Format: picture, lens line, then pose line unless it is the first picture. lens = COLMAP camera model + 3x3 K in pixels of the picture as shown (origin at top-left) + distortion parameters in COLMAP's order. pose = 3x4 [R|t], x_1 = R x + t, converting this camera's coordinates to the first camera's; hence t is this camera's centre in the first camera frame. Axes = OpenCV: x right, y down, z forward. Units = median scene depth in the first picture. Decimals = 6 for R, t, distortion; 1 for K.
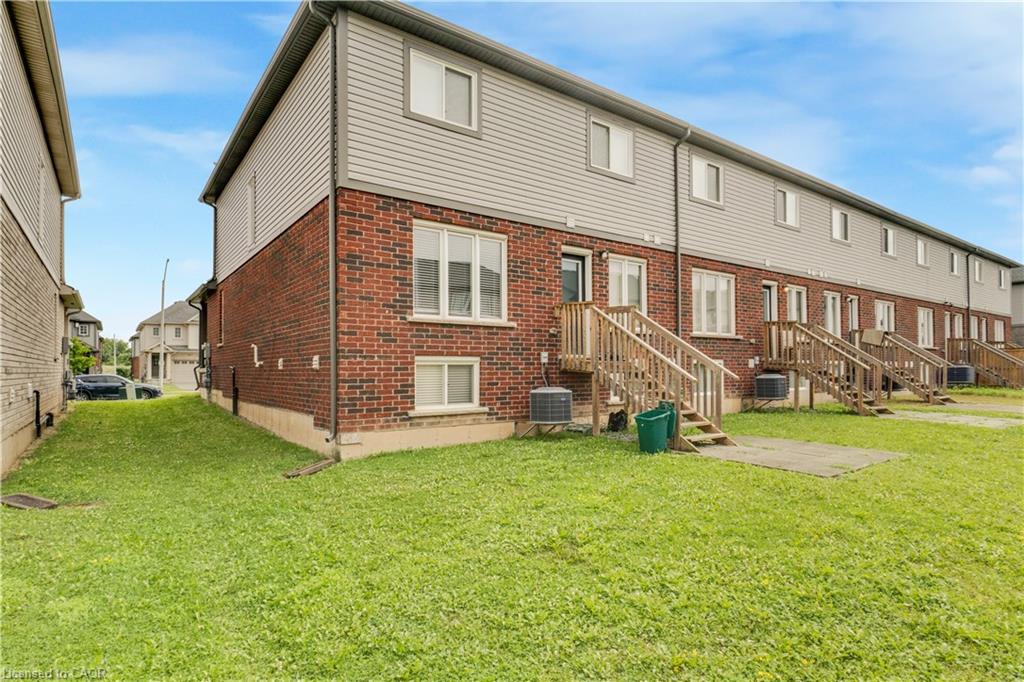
lens RADIAL K [[519.5, 0, 522.0], [0, 519.5, 341.8], [0, 0, 1]] dist [0.001208, 0.000047]
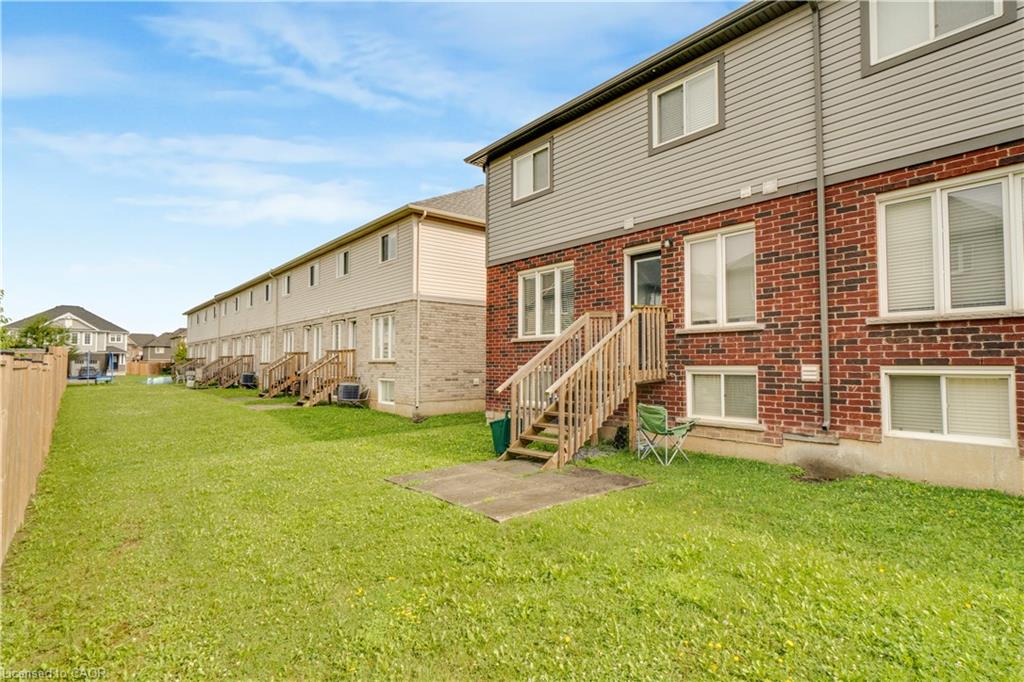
lens RADIAL K [[519.5, 0, 517.0], [0, 519.5, 345.0], [0, 0, 1]] dist [0.001208, 0.000047]
pose [[0.075012, -0.050057, -0.995925, 1.112904], [0.026357, 0.998490, -0.048201, 0.037129], [0.996834, -0.022634, 0.076218, 0.785906]]
